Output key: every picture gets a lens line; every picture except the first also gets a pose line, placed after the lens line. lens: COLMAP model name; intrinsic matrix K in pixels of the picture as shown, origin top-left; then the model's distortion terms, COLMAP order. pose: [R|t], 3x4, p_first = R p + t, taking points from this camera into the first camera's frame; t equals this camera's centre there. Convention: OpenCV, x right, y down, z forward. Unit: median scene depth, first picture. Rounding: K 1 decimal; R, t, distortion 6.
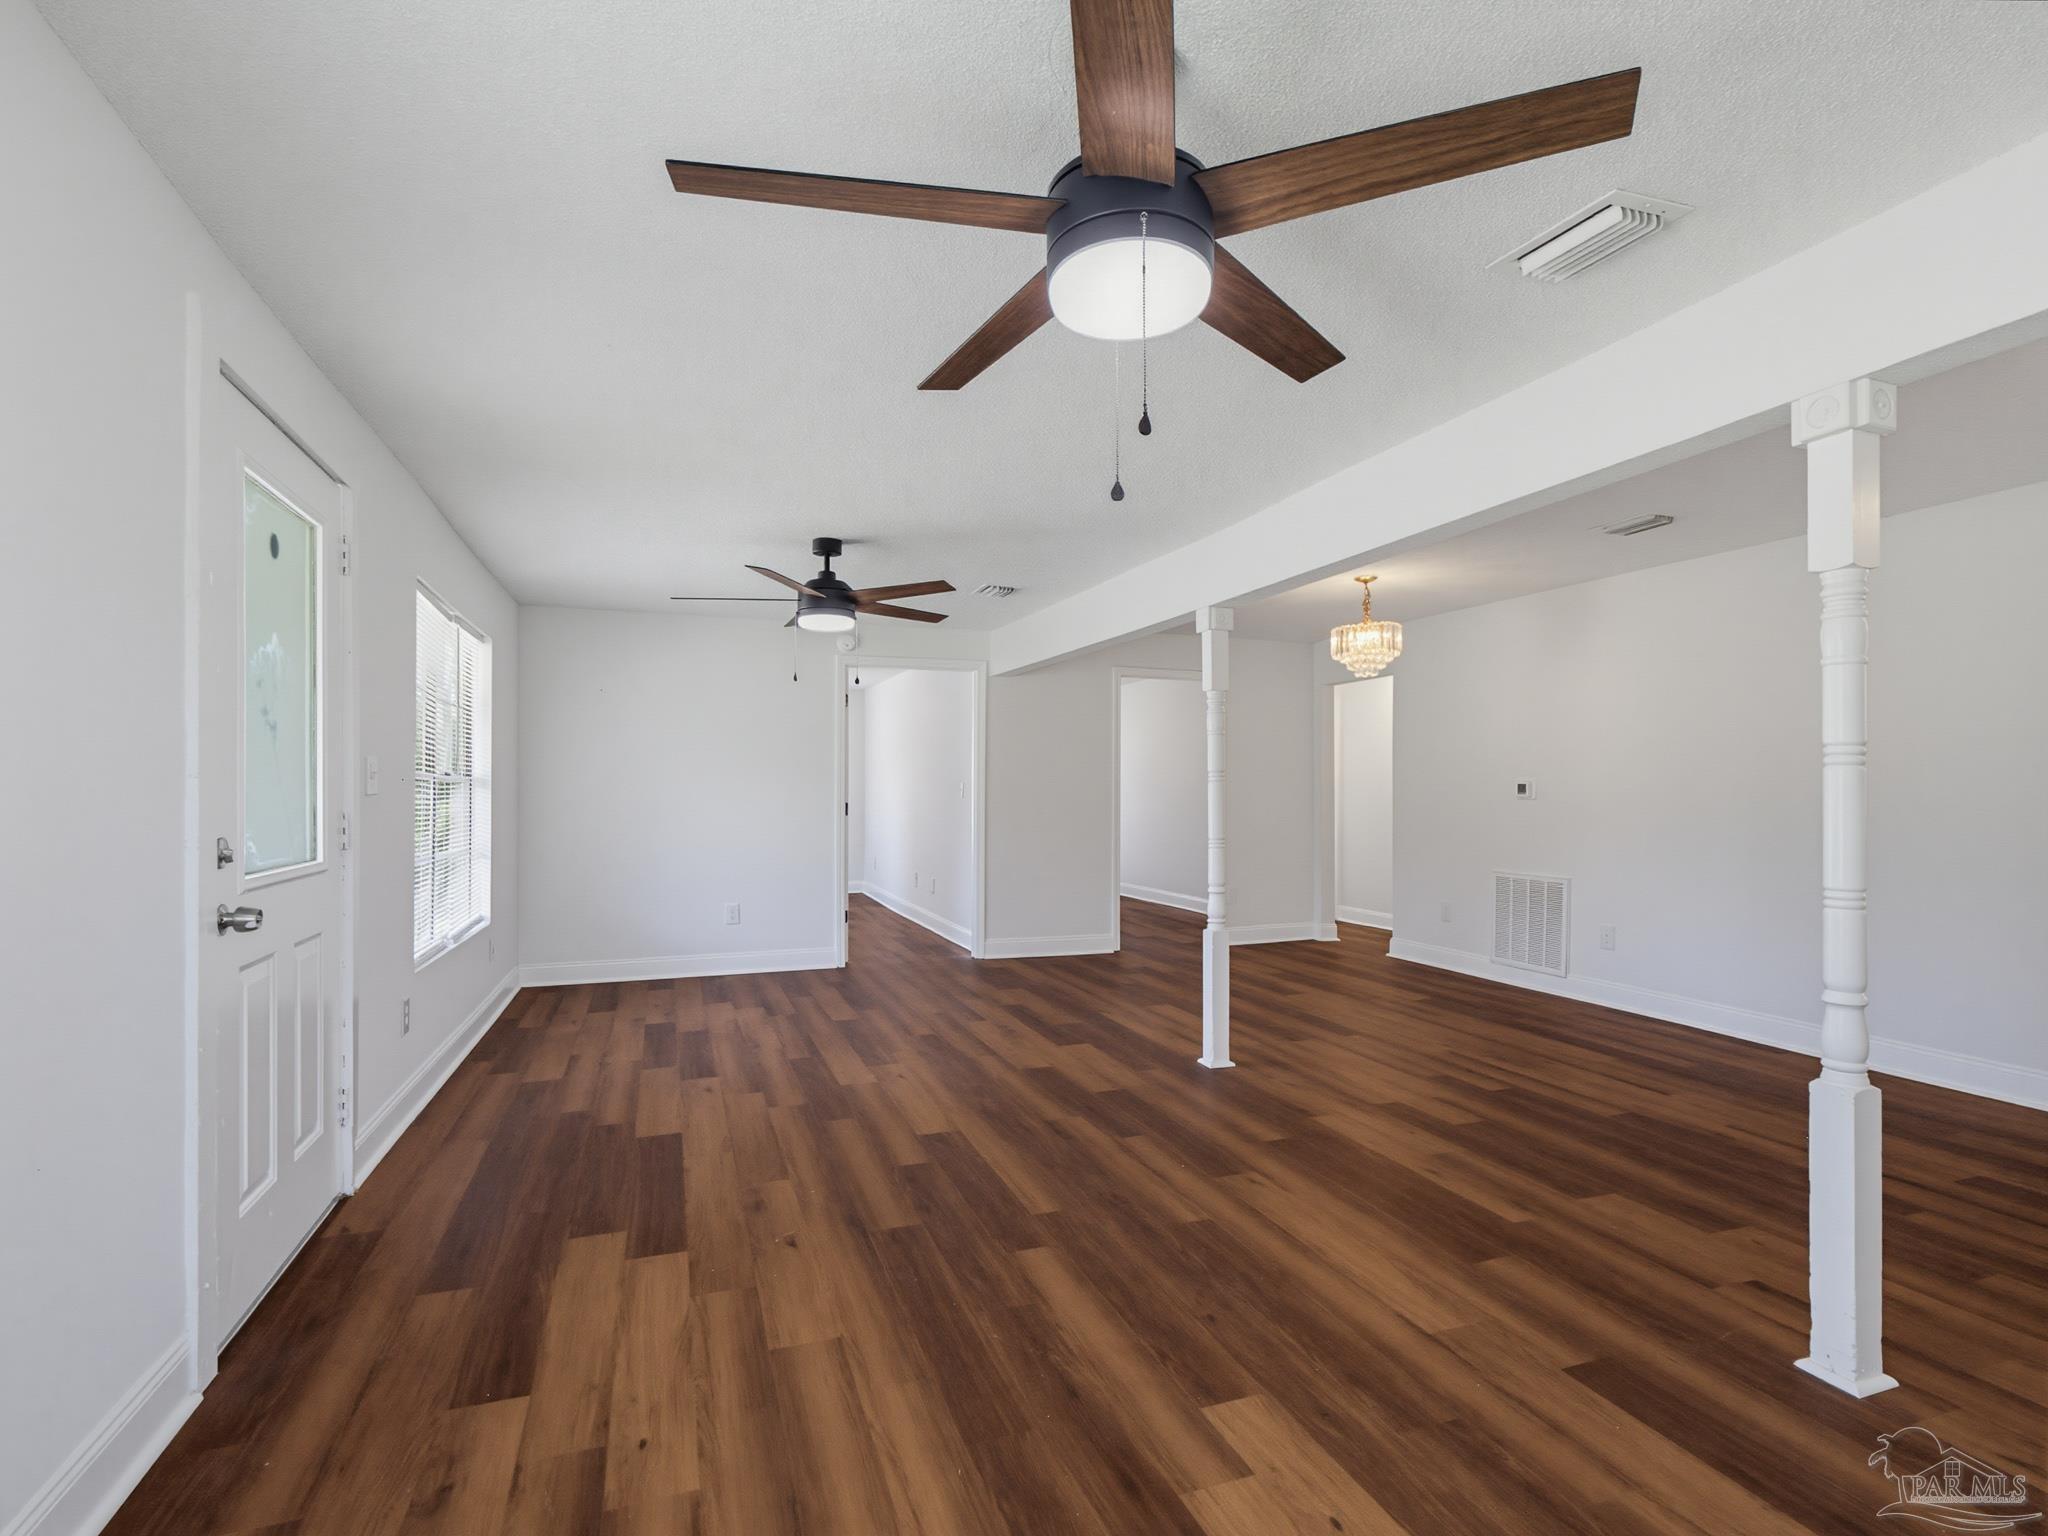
lens RADIAL K [[999.4, 0, 1025.2], [0, 999.4, 795.9], [0, 0, 1]] dist [0.002413, -0.000084]
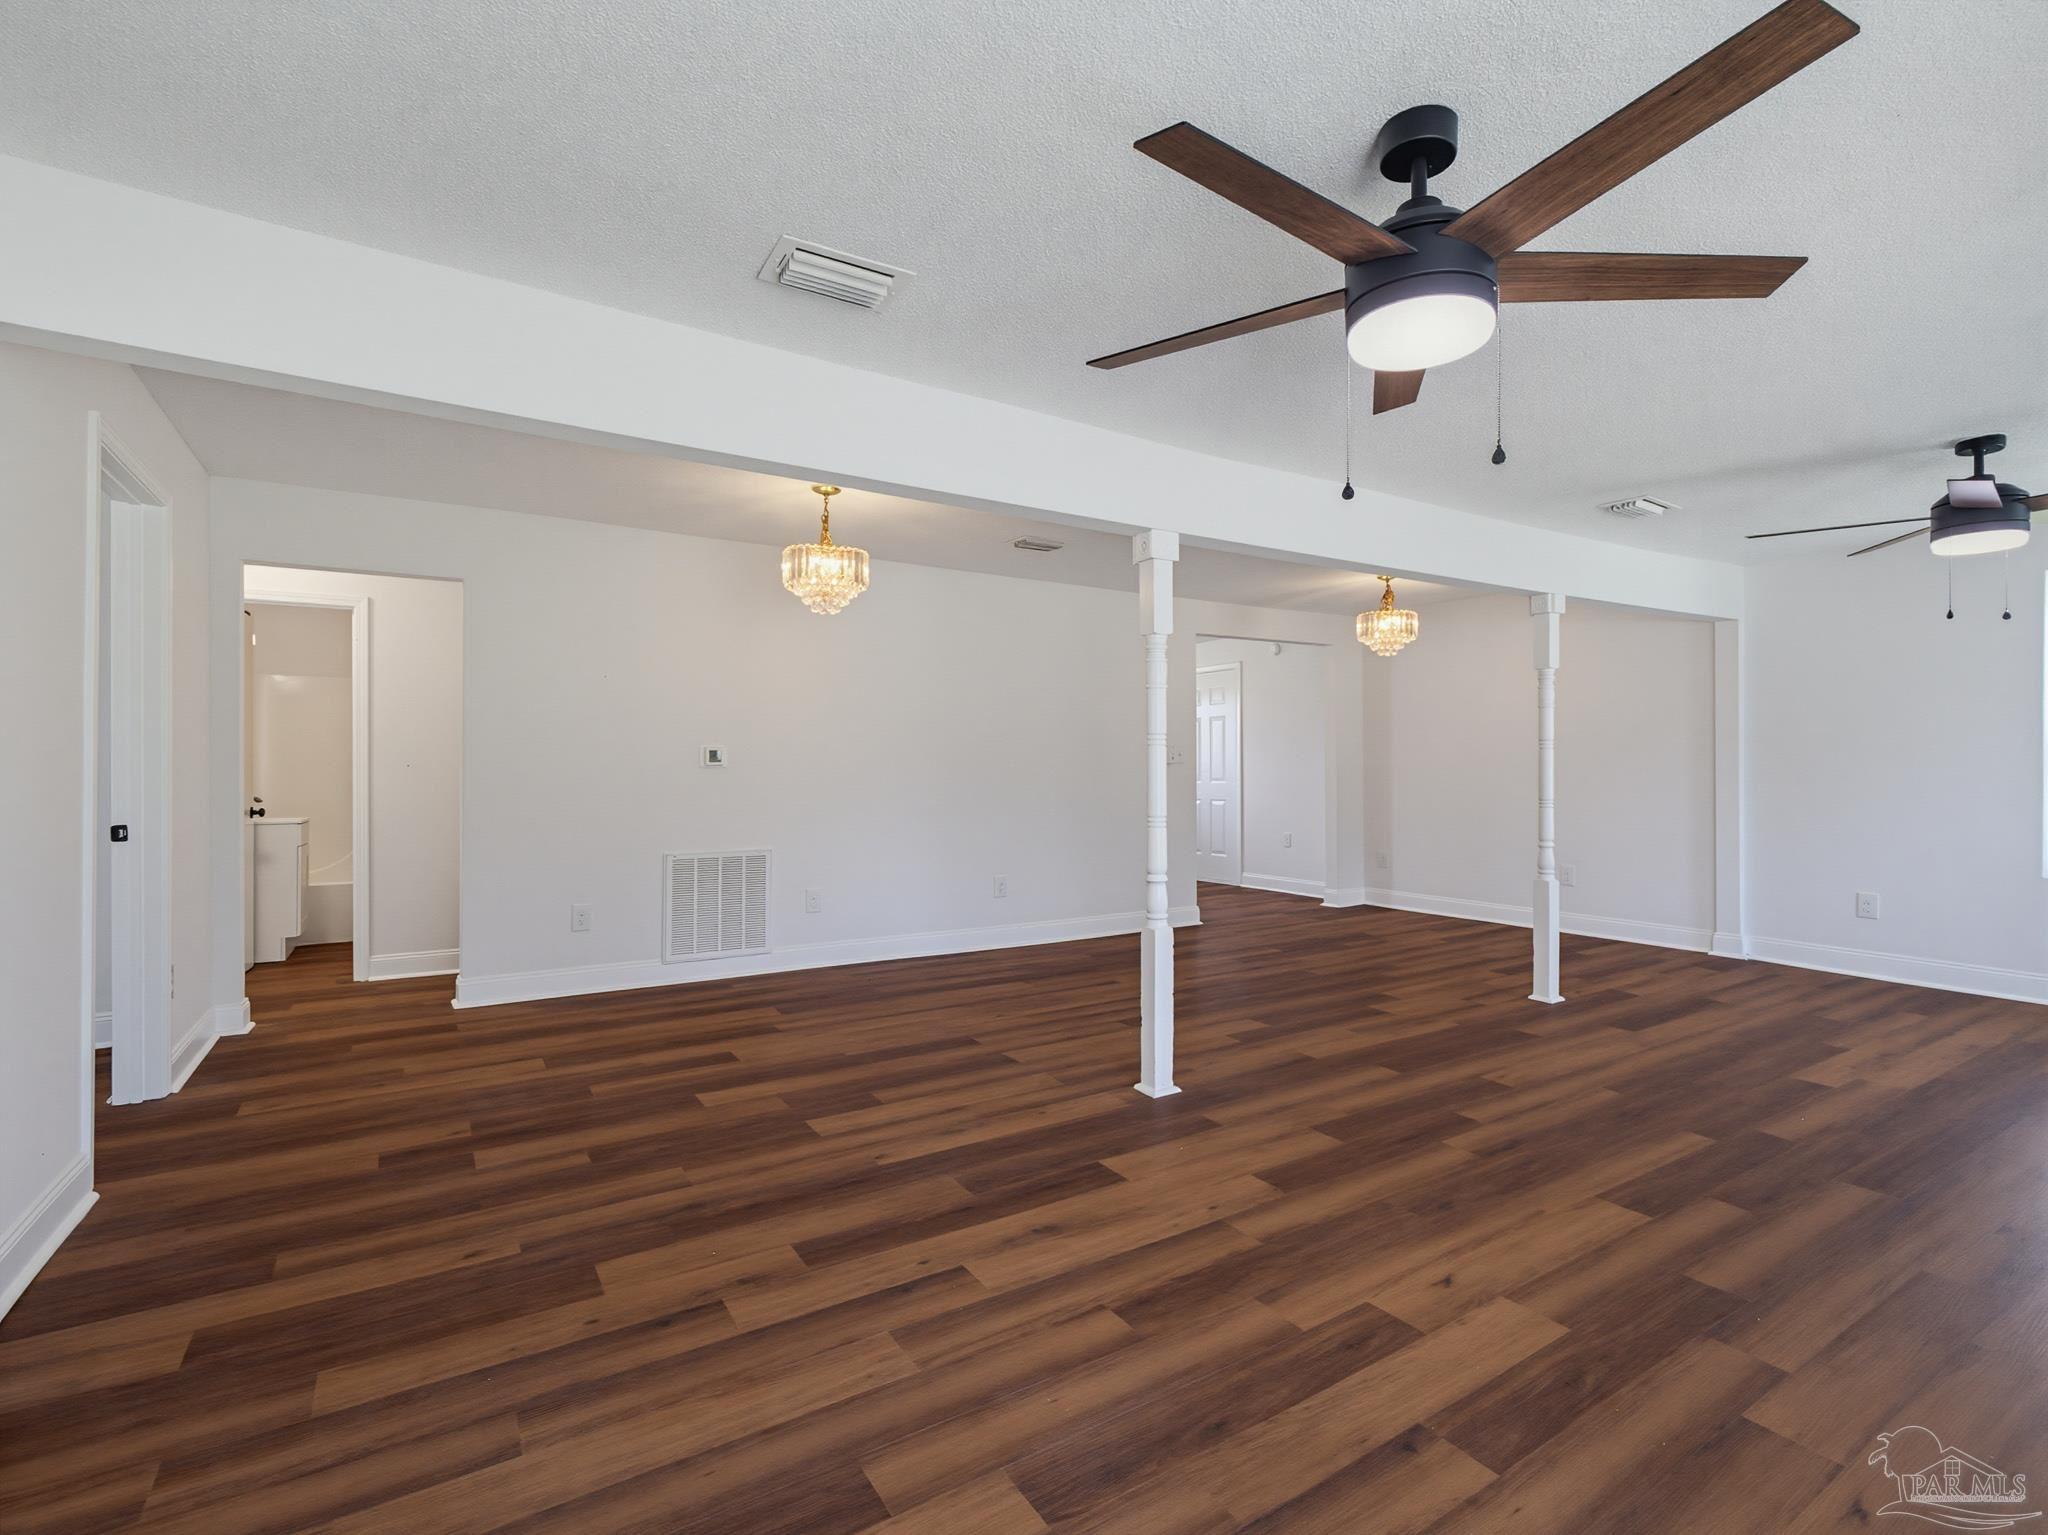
lens RADIAL K [[970.6, 0, 1034.8], [0, 970.6, 764.1], [0, 0, 1]] dist [0.002736, -0.000553]
pose [[-0.227382, -0.000609, 0.973805, -0.713015], [0.001871, 0.999998, 0.001063, -0.000564], [-0.973804, 0.002063, -0.227381, 1.626343]]
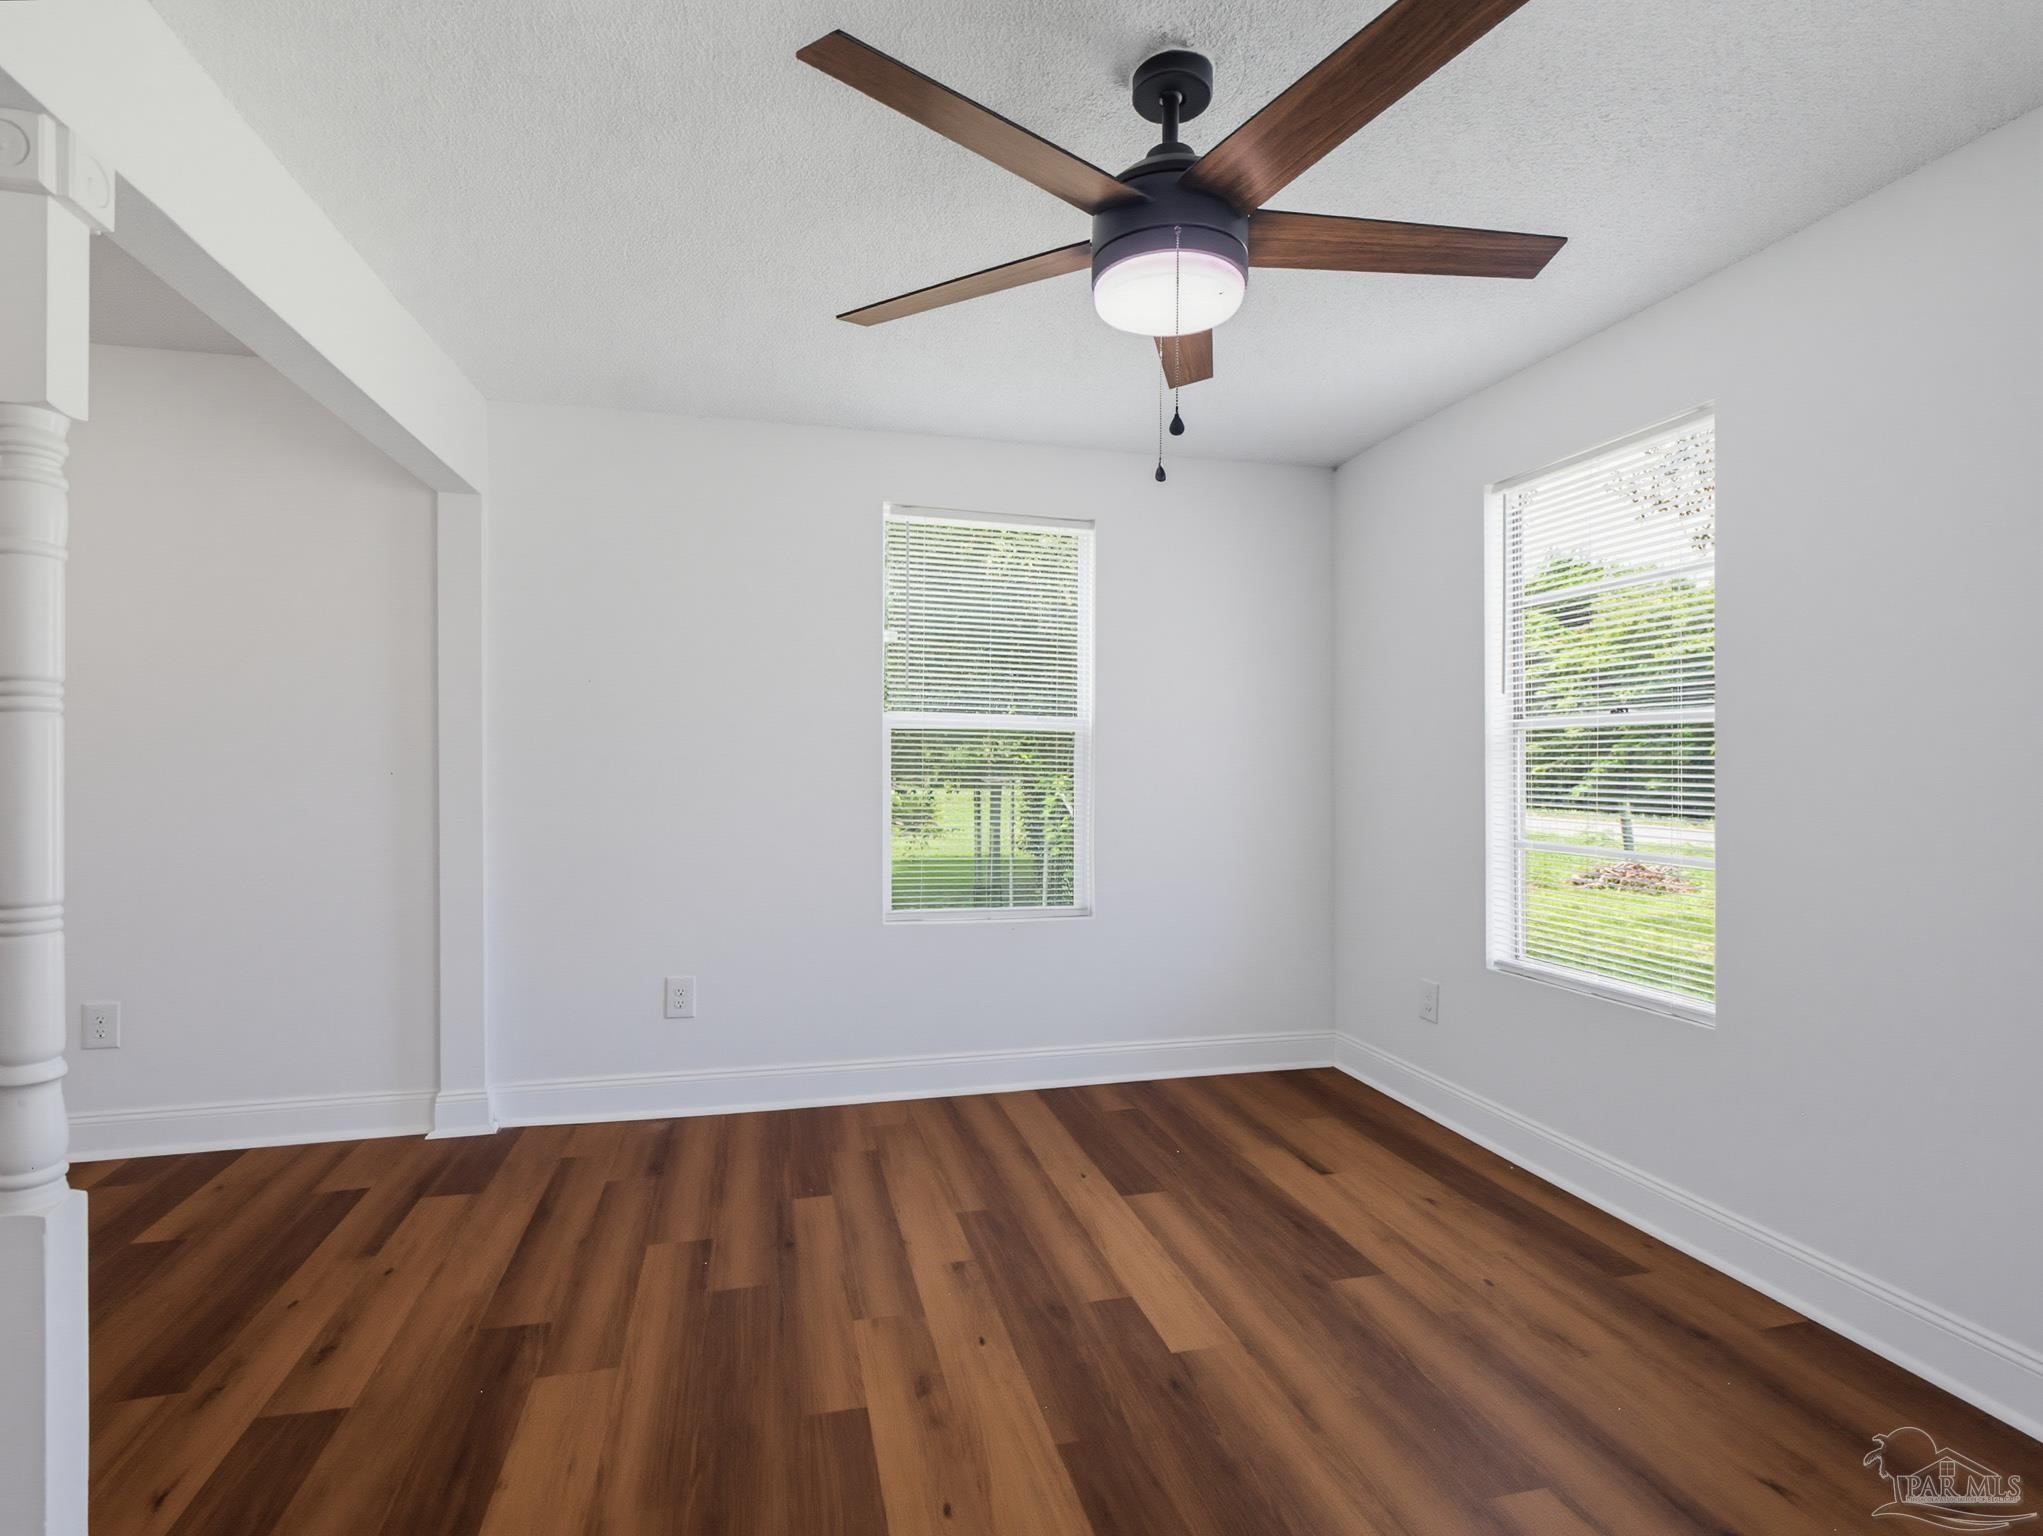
lens RADIAL K [[1014.9, 0, 1020.2], [0, 1014.9, 764.8], [0, 0, 1]] dist [-0.000758, -0.000806]
pose [[-0.995720, -0.003499, 0.092351, 0.071077], [-0.003320, 0.999992, 0.002095, -0.000909], [-0.092358, 0.001780, -0.995724, 0.940231]]
